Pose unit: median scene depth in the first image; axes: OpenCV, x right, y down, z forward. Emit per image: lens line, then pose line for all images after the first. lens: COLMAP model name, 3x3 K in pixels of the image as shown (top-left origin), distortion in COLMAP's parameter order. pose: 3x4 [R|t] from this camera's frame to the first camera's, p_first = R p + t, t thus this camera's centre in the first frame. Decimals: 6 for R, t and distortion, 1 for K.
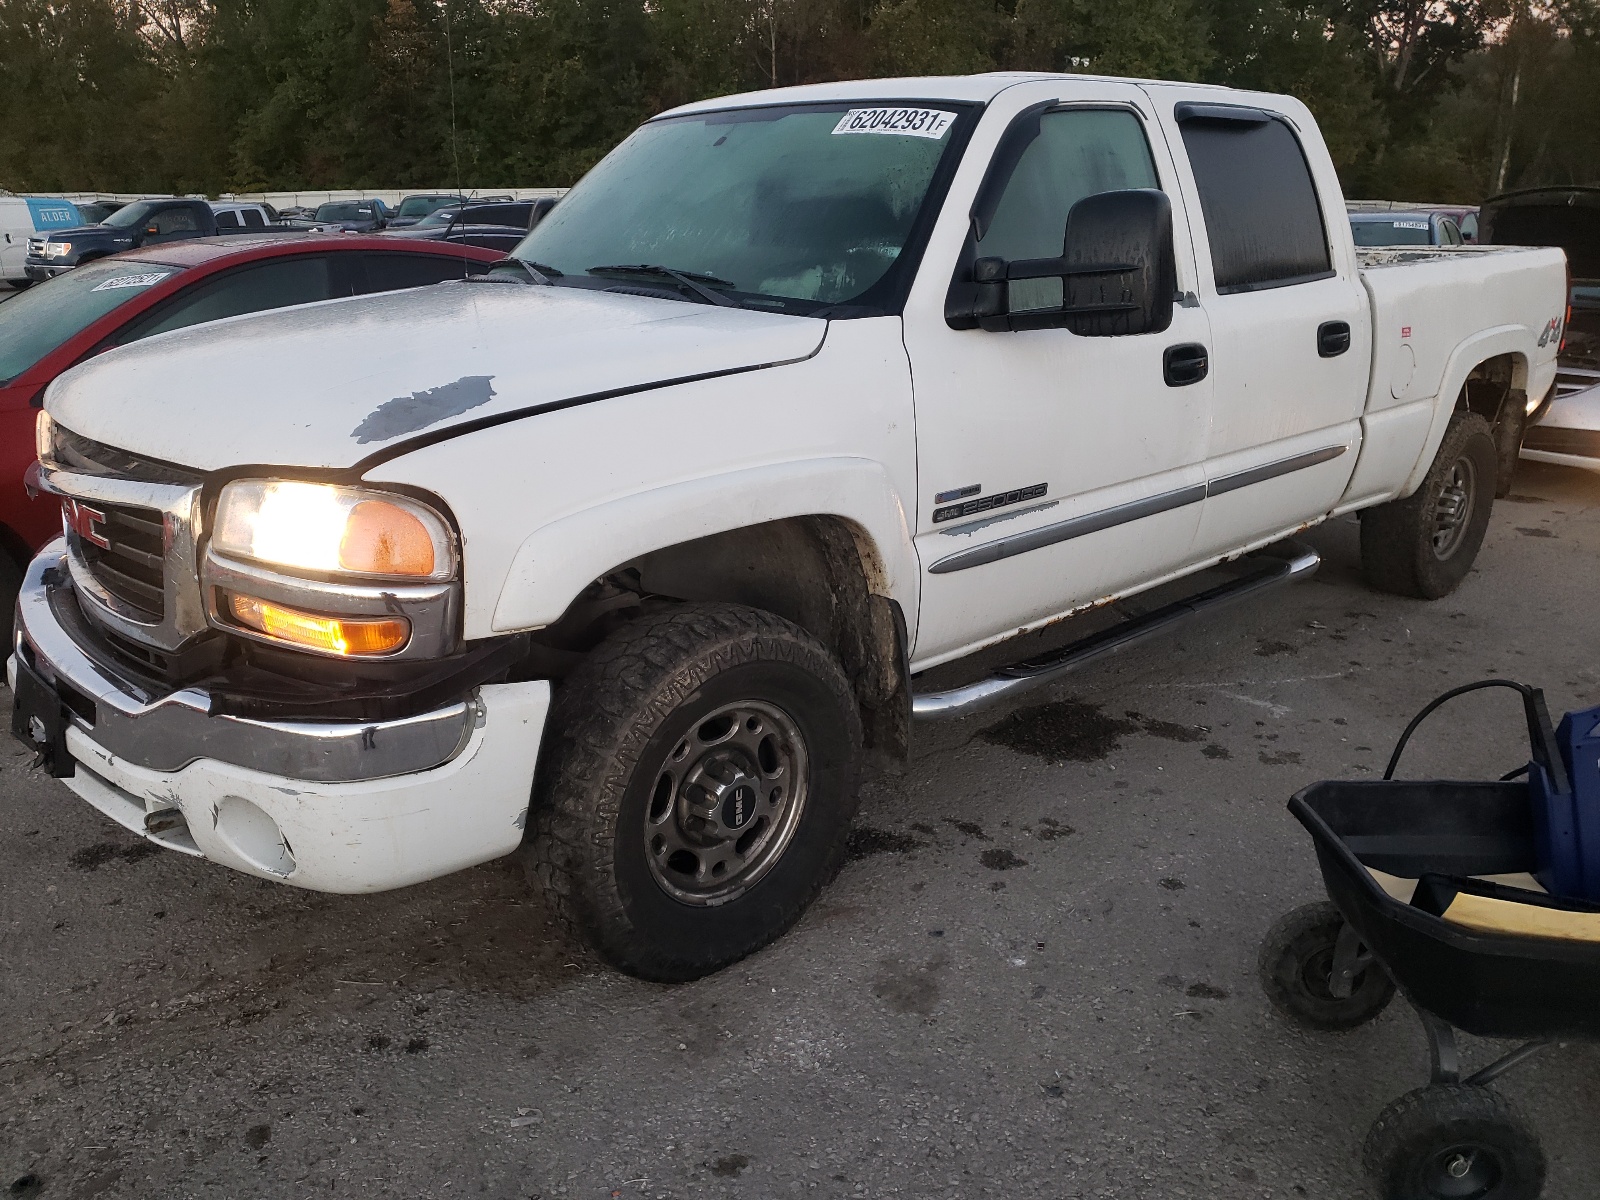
lens RADIAL K [[1231.6, 0, 793.0], [0, 1231.6, 593.6], [0, 0, 1]] dist [0.003094, 0.039141]
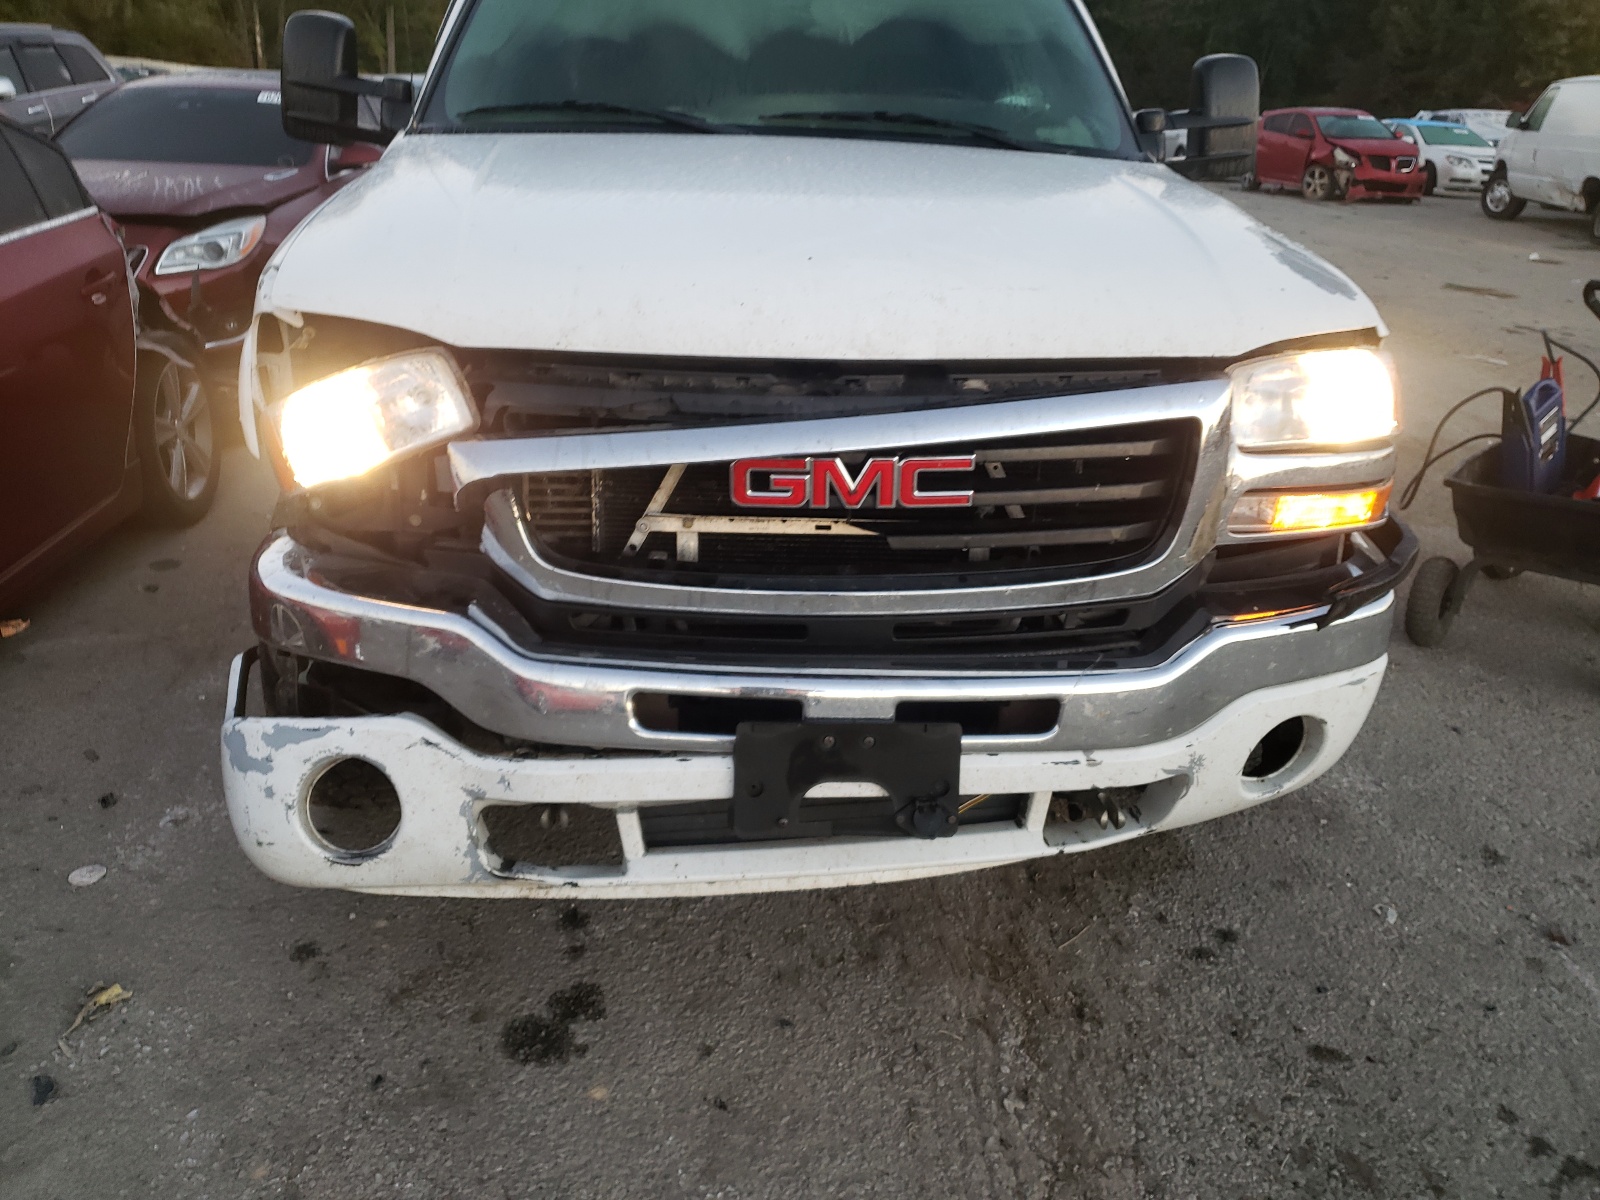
lens RADIAL K [[1231.6, 0, 793.0], [0, 1231.6, 593.6], [0, 0, 1]] dist [0.003094, 0.039141]
pose [[0.619373, -0.261570, 0.740242, -1.166592], [0.192519, 0.964682, 0.179793, -0.132337], [-0.761127, 0.031152, 0.647855, 0.625792]]
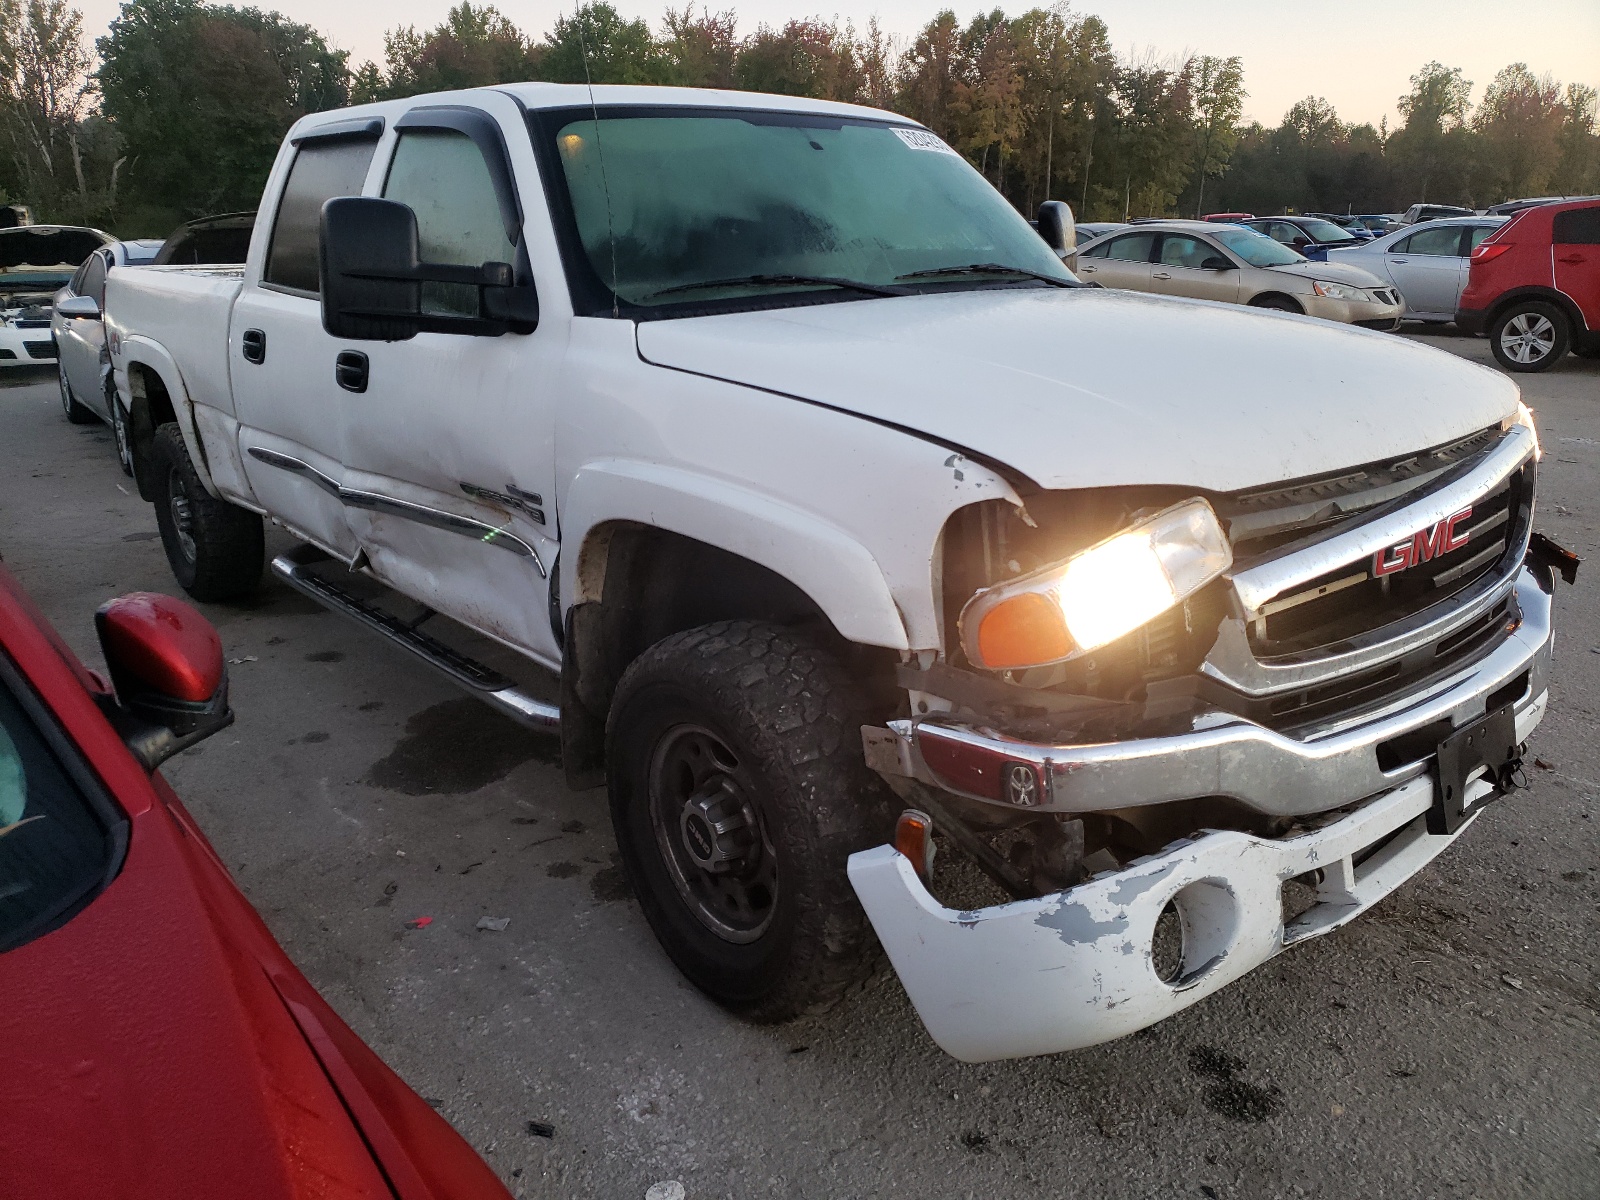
lens RADIAL K [[1231.6, 0, 793.0], [0, 1231.6, 593.6], [0, 0, 1]] dist [0.003094, 0.039141]
pose [[0.035852, -0.275180, 0.960724, -1.531250], [0.298802, 0.920317, 0.252455, -0.406777], [-0.953641, 0.278015, 0.115219, 1.424191]]
